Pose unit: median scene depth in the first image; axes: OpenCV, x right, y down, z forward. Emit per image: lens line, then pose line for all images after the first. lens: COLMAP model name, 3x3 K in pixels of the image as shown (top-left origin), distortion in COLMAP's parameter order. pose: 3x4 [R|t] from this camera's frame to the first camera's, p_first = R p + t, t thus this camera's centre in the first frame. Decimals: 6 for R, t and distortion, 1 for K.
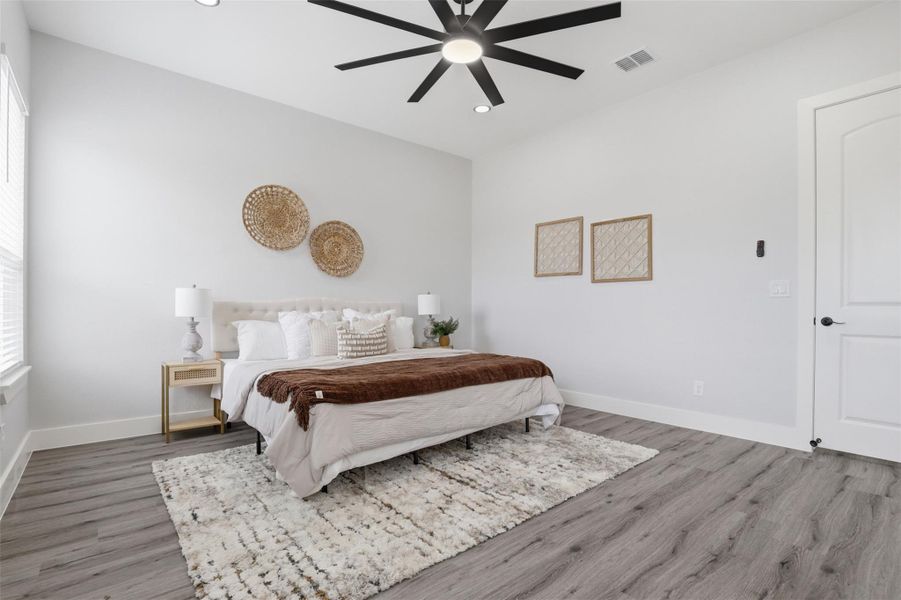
lens RADIAL K [[418.5, 0, 439.7], [0, 418.5, 309.4], [0, 0, 1]] dist [-0.040711, 0.009116]
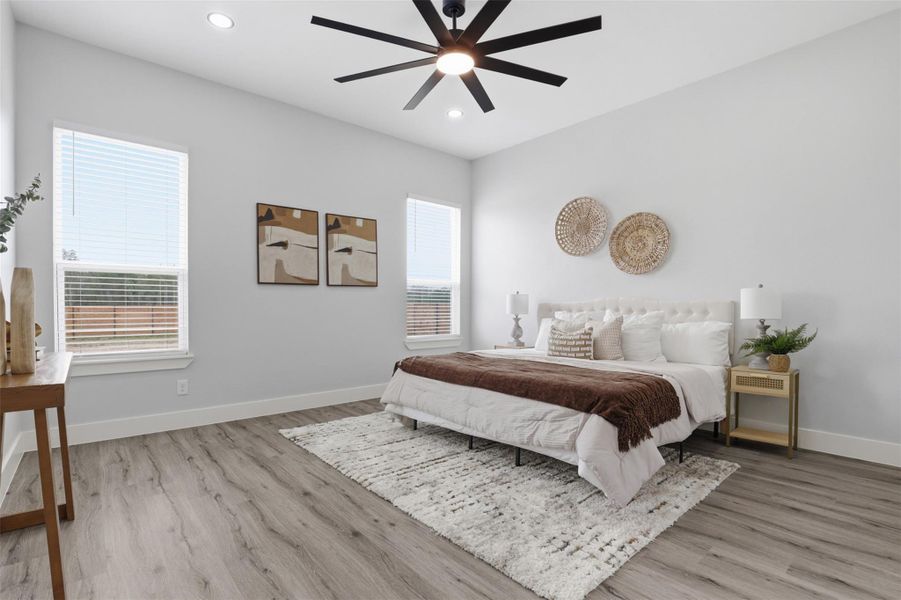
lens RADIAL K [[418.5, 0, 439.7], [0, 418.5, 309.4], [0, 0, 1]] dist [-0.040711, 0.009116]
pose [[0.040547, 0.003920, -0.999170, 0.787935], [-0.007725, 0.999964, 0.003610, -0.001537], [0.999148, 0.007573, 0.040576, 0.653360]]
